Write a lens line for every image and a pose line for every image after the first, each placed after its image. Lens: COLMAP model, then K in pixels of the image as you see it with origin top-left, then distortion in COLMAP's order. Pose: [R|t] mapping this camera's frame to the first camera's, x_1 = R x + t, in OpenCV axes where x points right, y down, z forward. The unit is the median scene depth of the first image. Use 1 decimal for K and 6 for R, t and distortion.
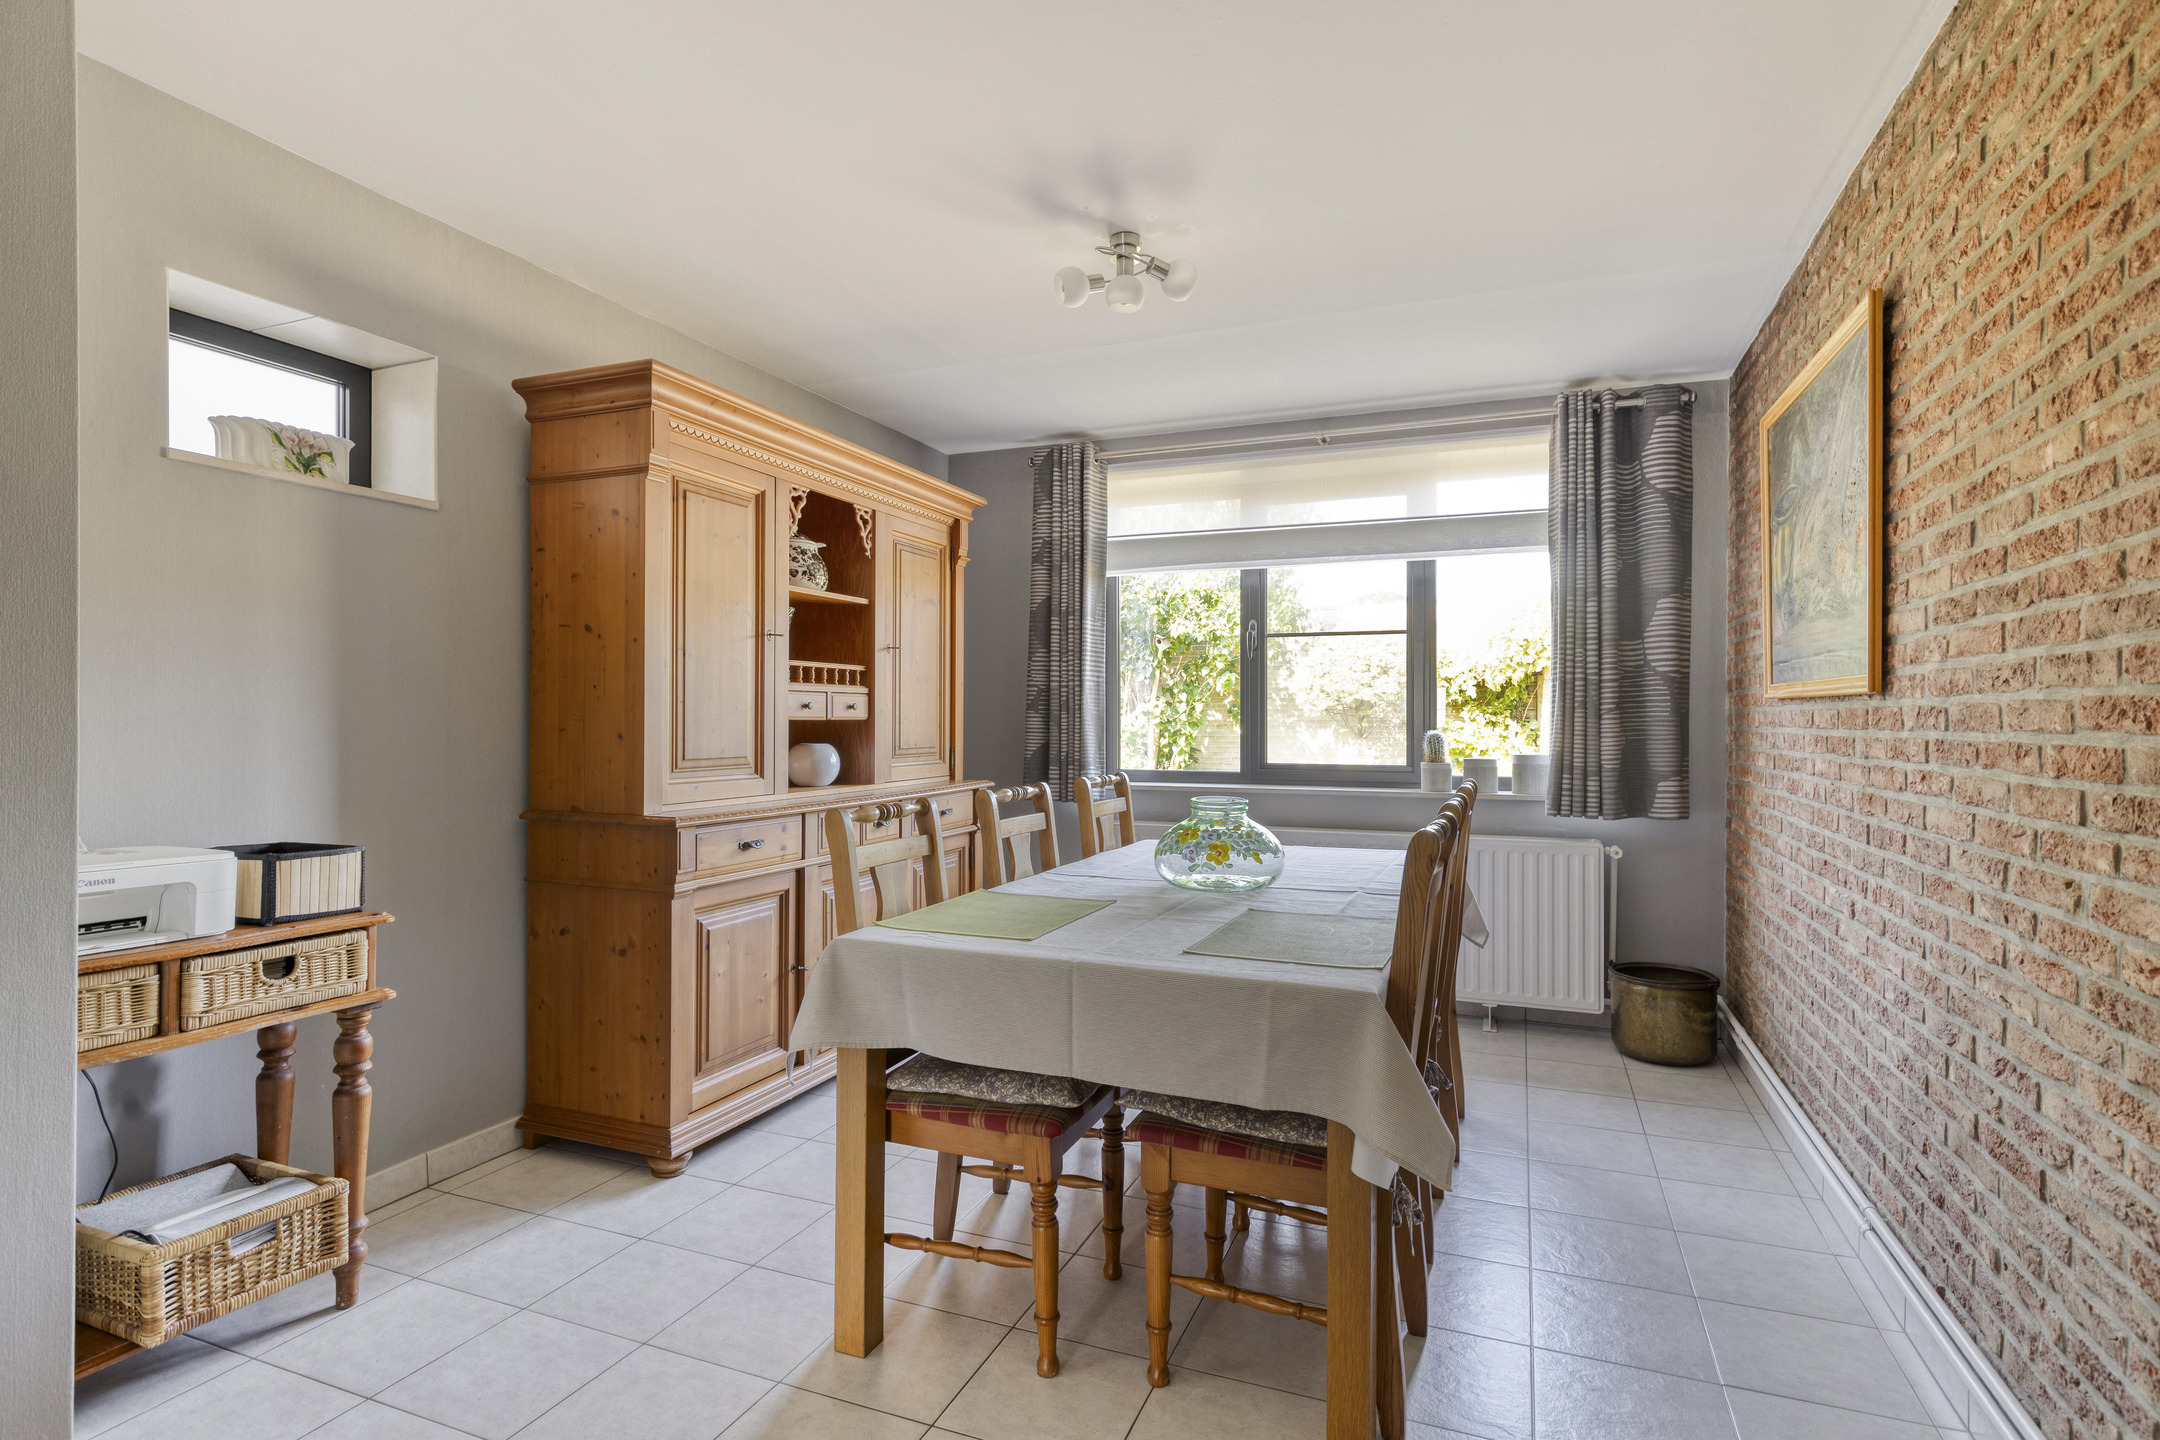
lens RADIAL K [[1077.6, 0, 1081.9], [0, 1077.6, 716.7], [0, 0, 1]] dist [-0.004663, -0.001442]
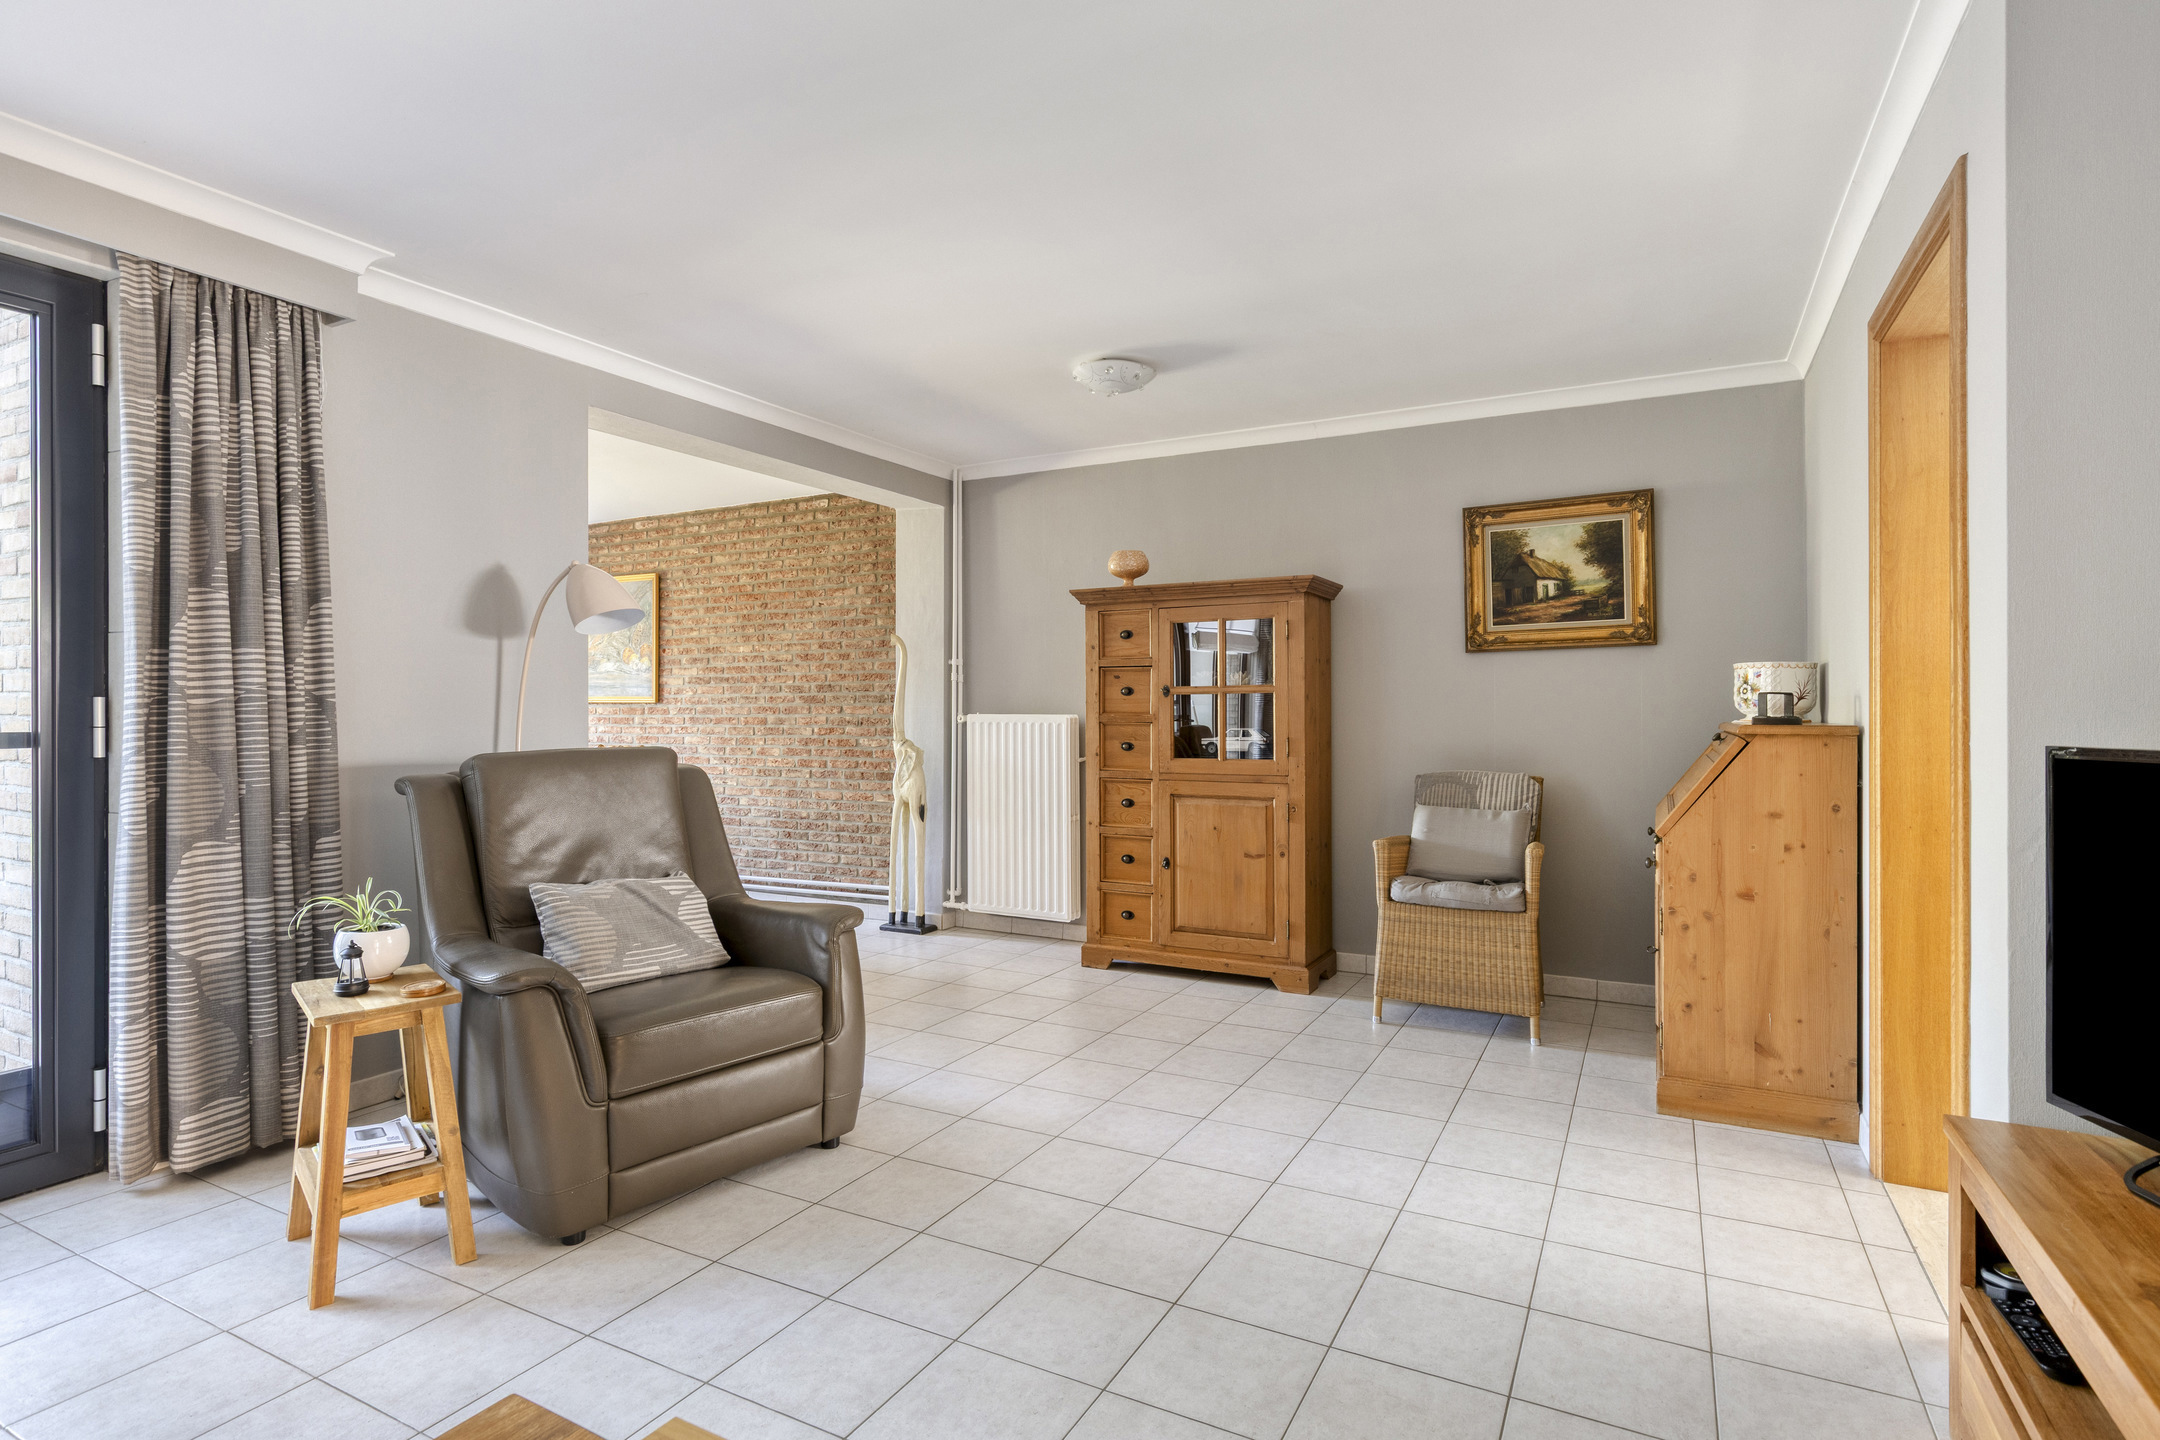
lens RADIAL K [[1077.6, 0, 1080.1], [0, 1077.6, 719.0], [0, 0, 1]] dist [-0.004663, -0.001442]
pose [[0.109485, -0.004431, 0.993979, -2.290549], [-0.002420, 0.999986, 0.004724, 0.006640], [-0.993985, -0.002922, 0.109473, -0.576094]]
